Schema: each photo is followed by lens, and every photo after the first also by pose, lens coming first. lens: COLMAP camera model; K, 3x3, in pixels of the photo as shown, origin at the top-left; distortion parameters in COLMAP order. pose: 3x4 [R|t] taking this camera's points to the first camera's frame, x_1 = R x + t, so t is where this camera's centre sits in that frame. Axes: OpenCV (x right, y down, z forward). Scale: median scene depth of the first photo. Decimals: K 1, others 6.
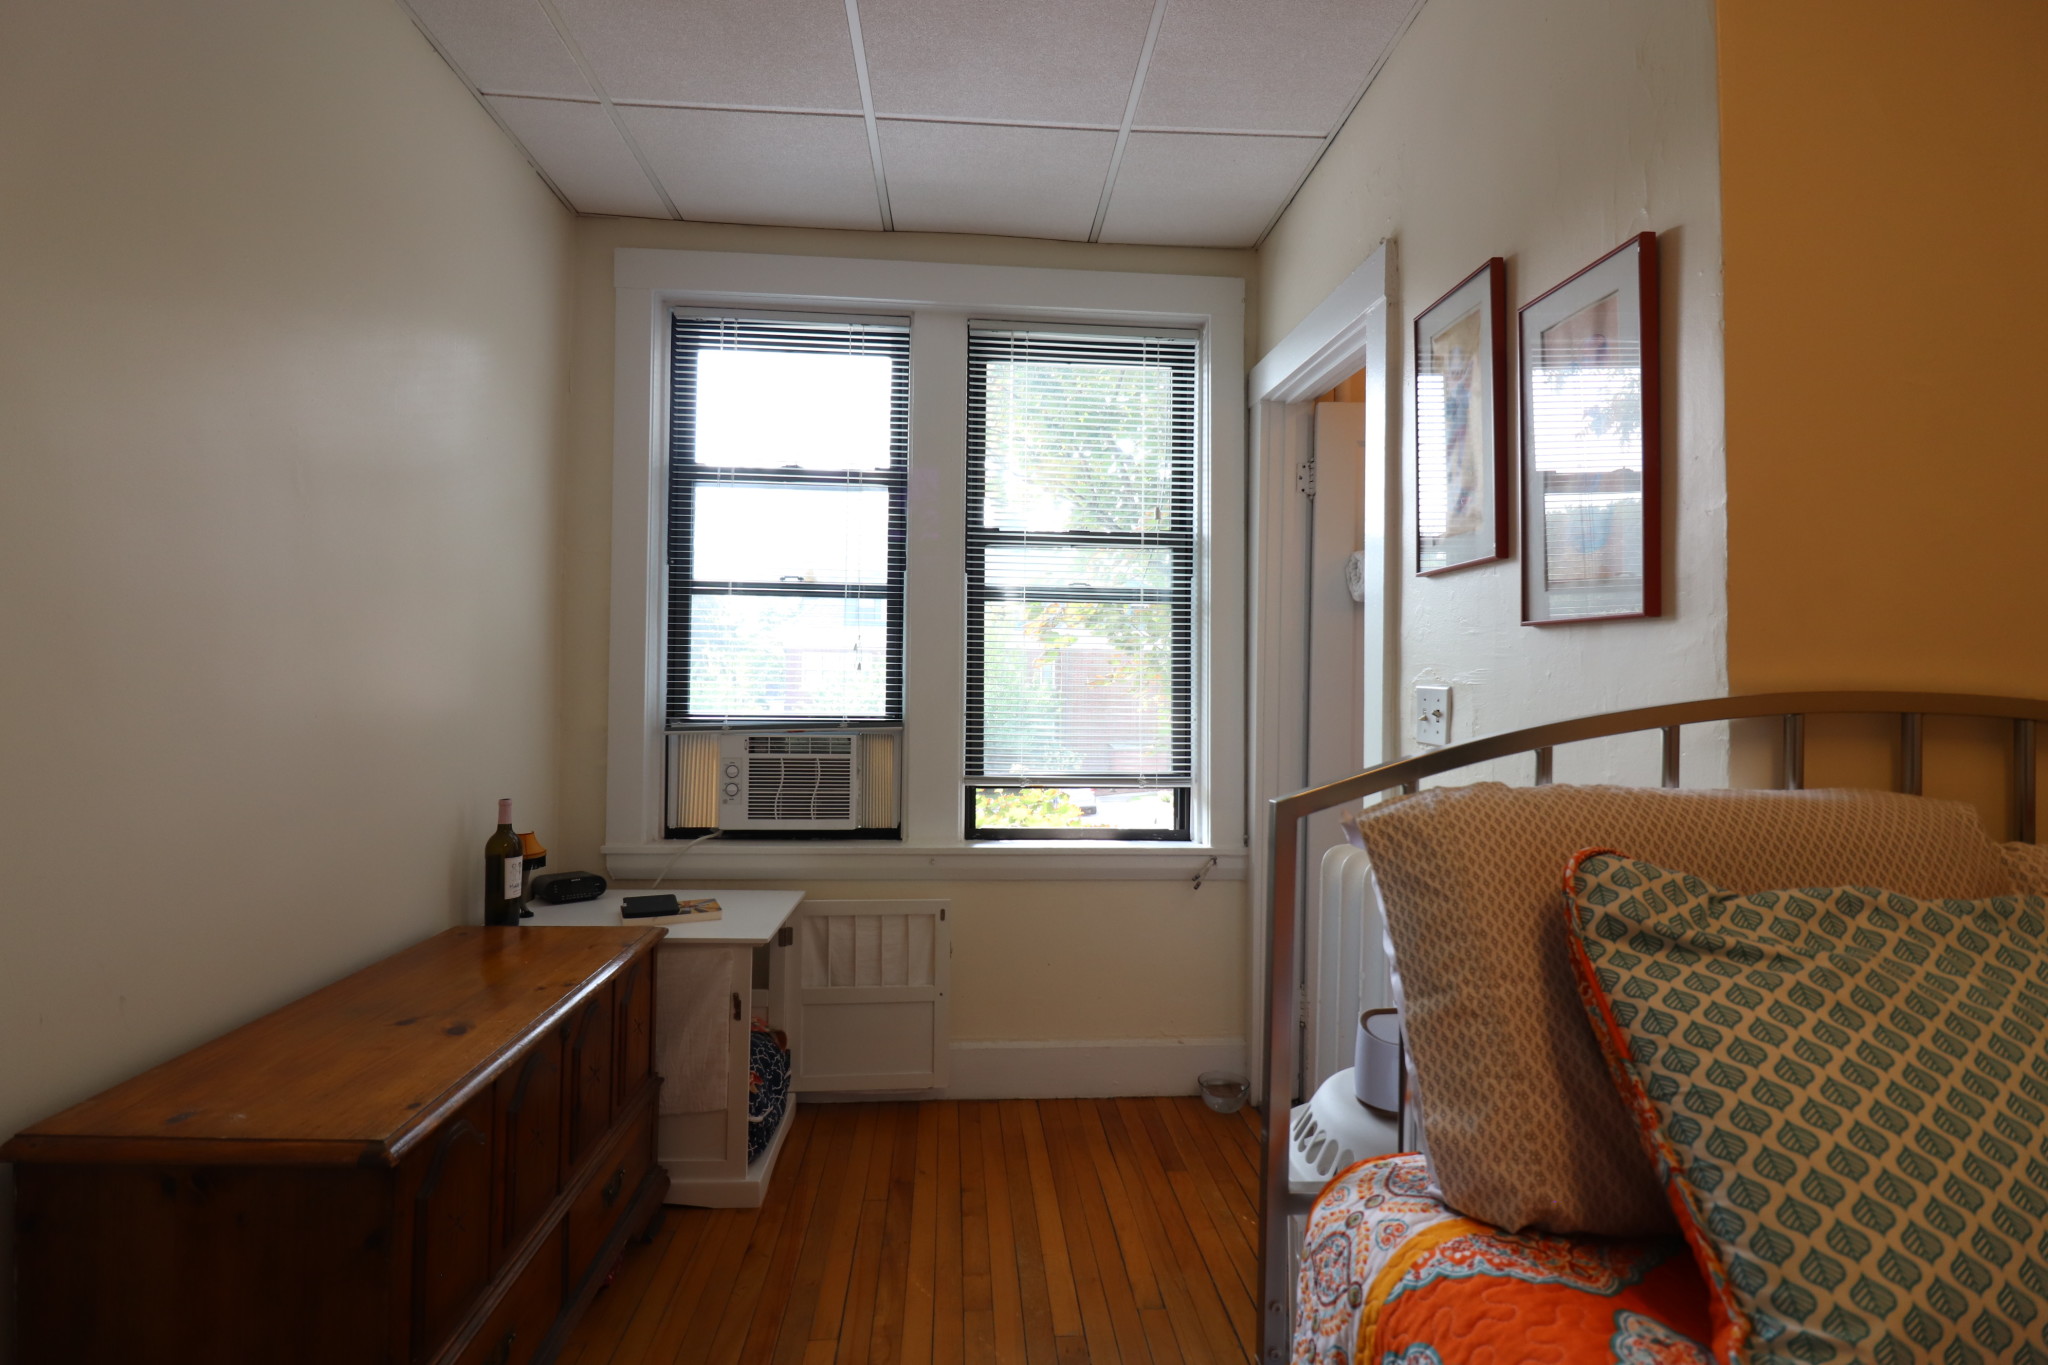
lens RADIAL K [[947.7, 0, 1032.3], [0, 947.7, 674.4], [0, 0, 1]] dist [-0.008398, -0.006761]
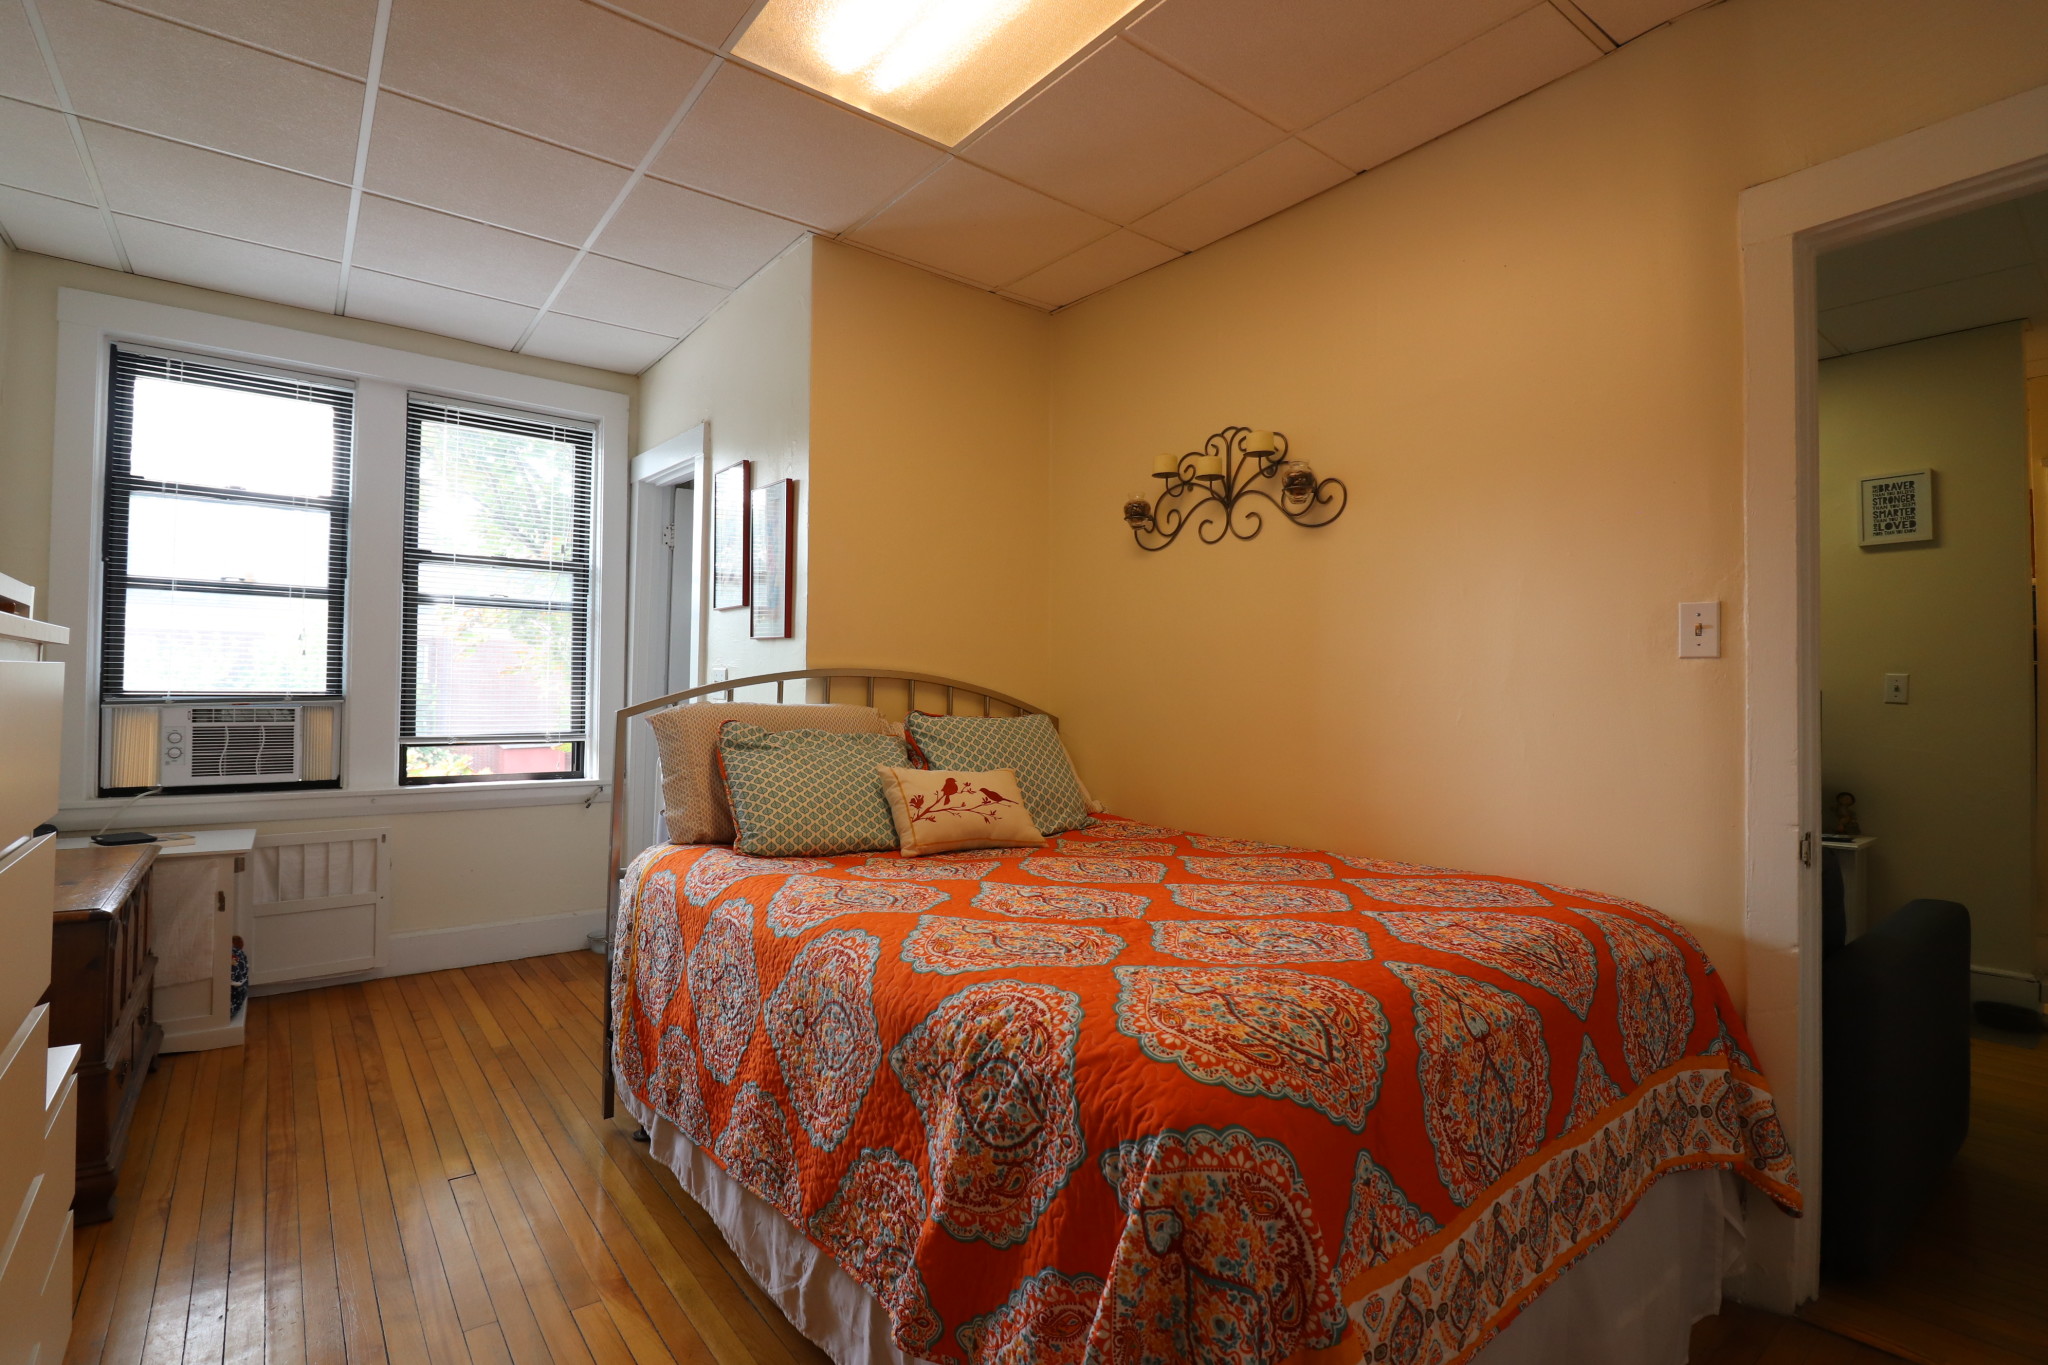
lens RADIAL K [[947.7, 0, 1019.3], [0, 947.7, 662.8], [0, 0, 1]] dist [-0.008398, -0.006761]
pose [[0.832415, 0.012492, 0.554012, -0.085677], [-0.008535, 0.999916, -0.009723, 0.009737], [-0.554087, 0.003365, 0.832452, -0.596721]]
